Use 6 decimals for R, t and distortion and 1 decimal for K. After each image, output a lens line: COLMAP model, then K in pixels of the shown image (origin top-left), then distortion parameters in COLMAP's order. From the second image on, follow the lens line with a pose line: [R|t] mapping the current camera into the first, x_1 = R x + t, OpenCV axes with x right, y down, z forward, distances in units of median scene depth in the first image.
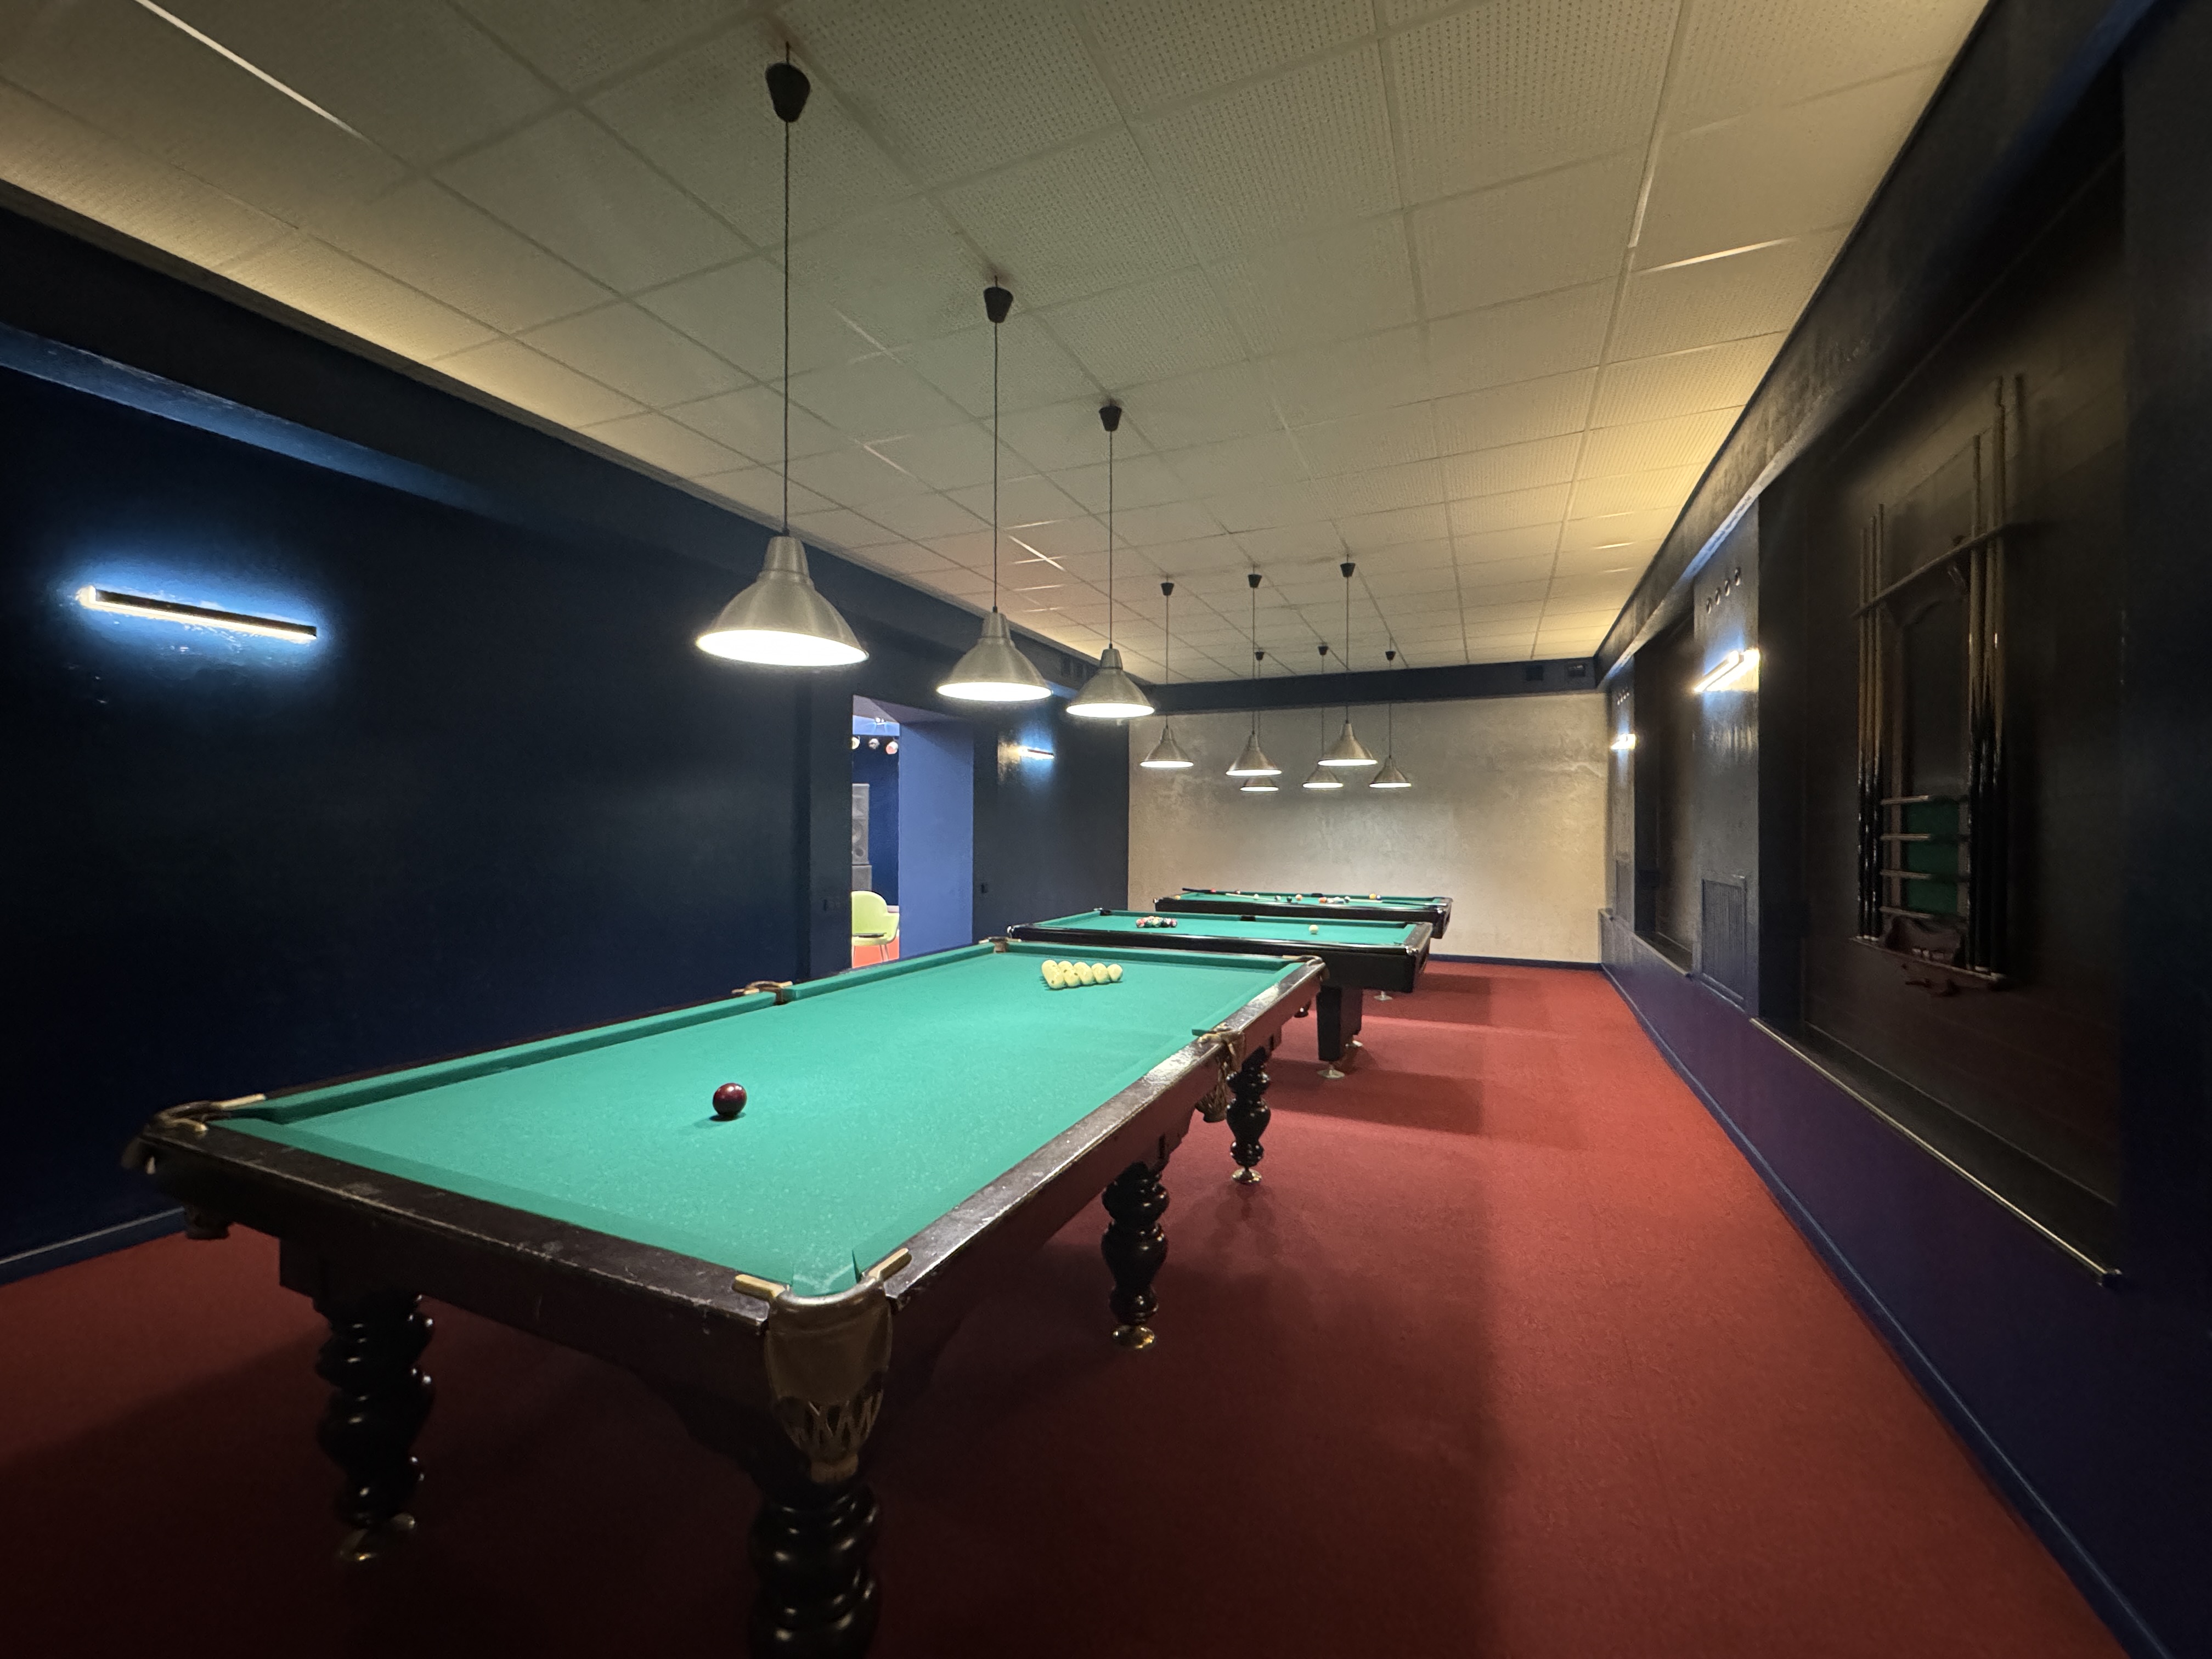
lens RADIAL K [[879.3, 0, 1106.0], [0, 879.3, 829.5], [0, 0, 1]] dist [-0.000804, -0.000056]
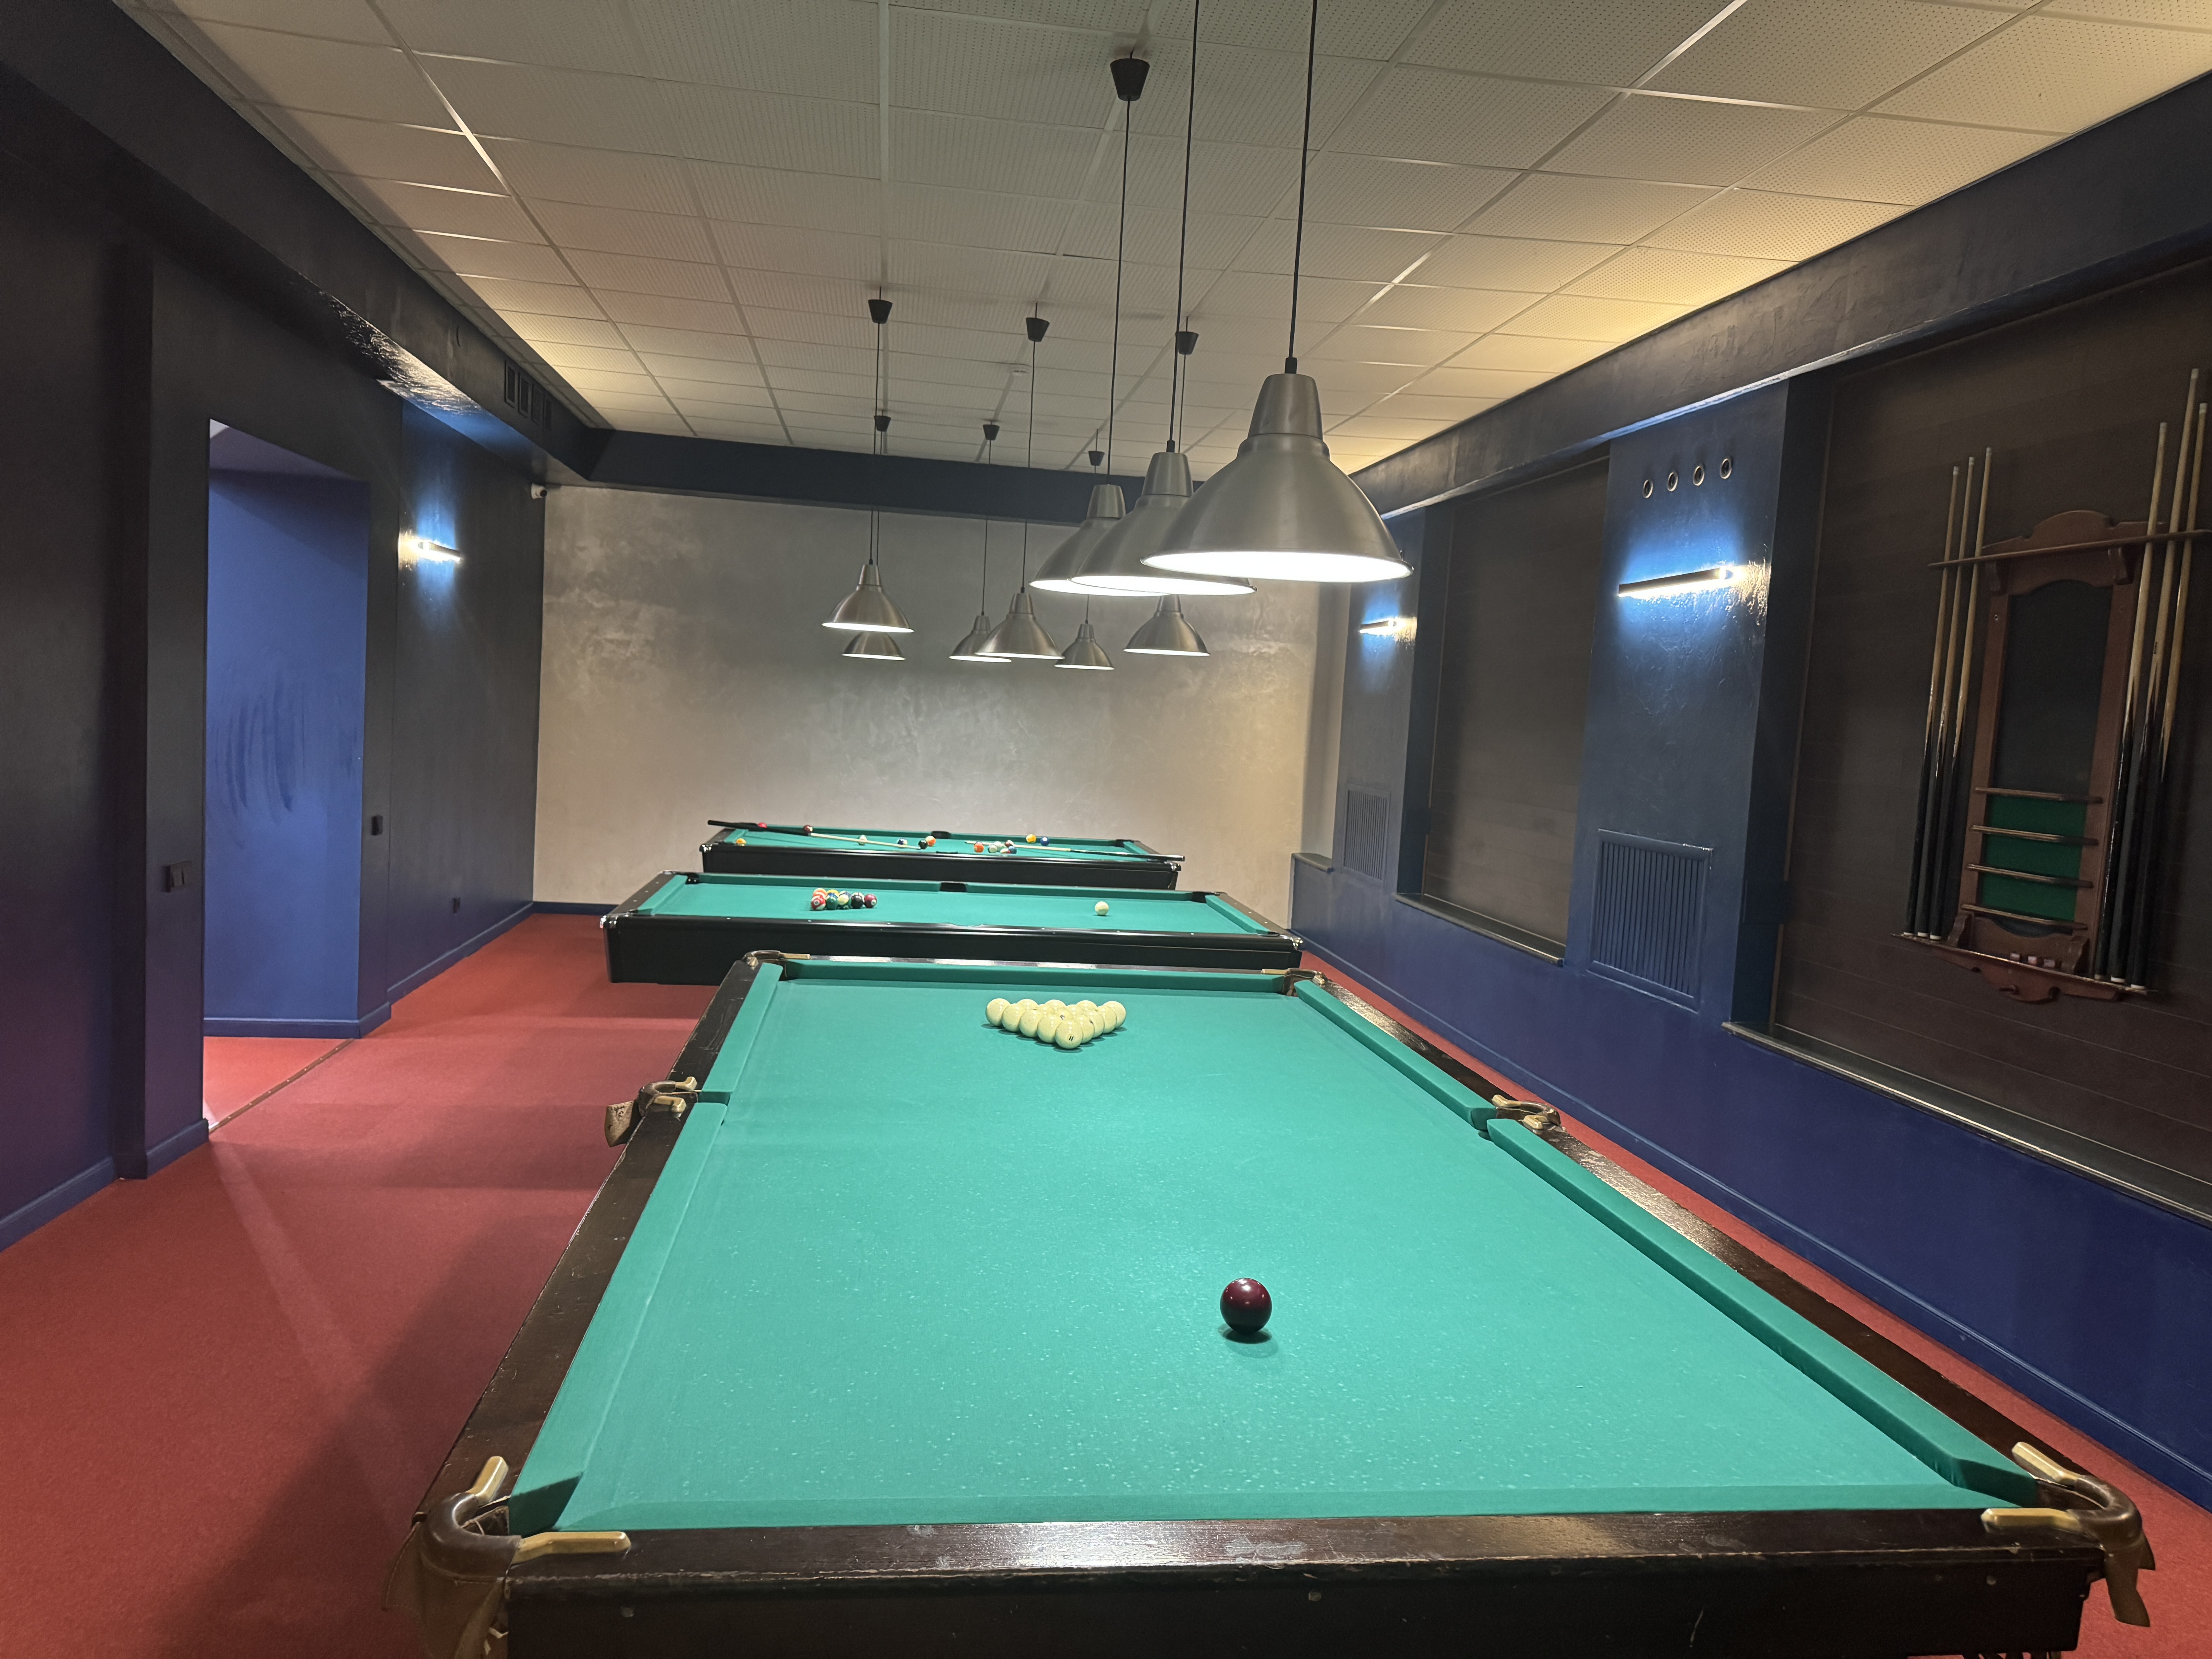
lens RADIAL K [[1537.7, 0, 1106.0], [0, 1537.7, 829.5], [0, 0, 1]] dist [0.008328, -0.000321]
pose [[0.848976, 0.003702, 0.528419, -0.307309], [-0.055135, 0.995138, 0.081611, -0.030346], [-0.525547, -0.098420, 0.845052, 0.053895]]
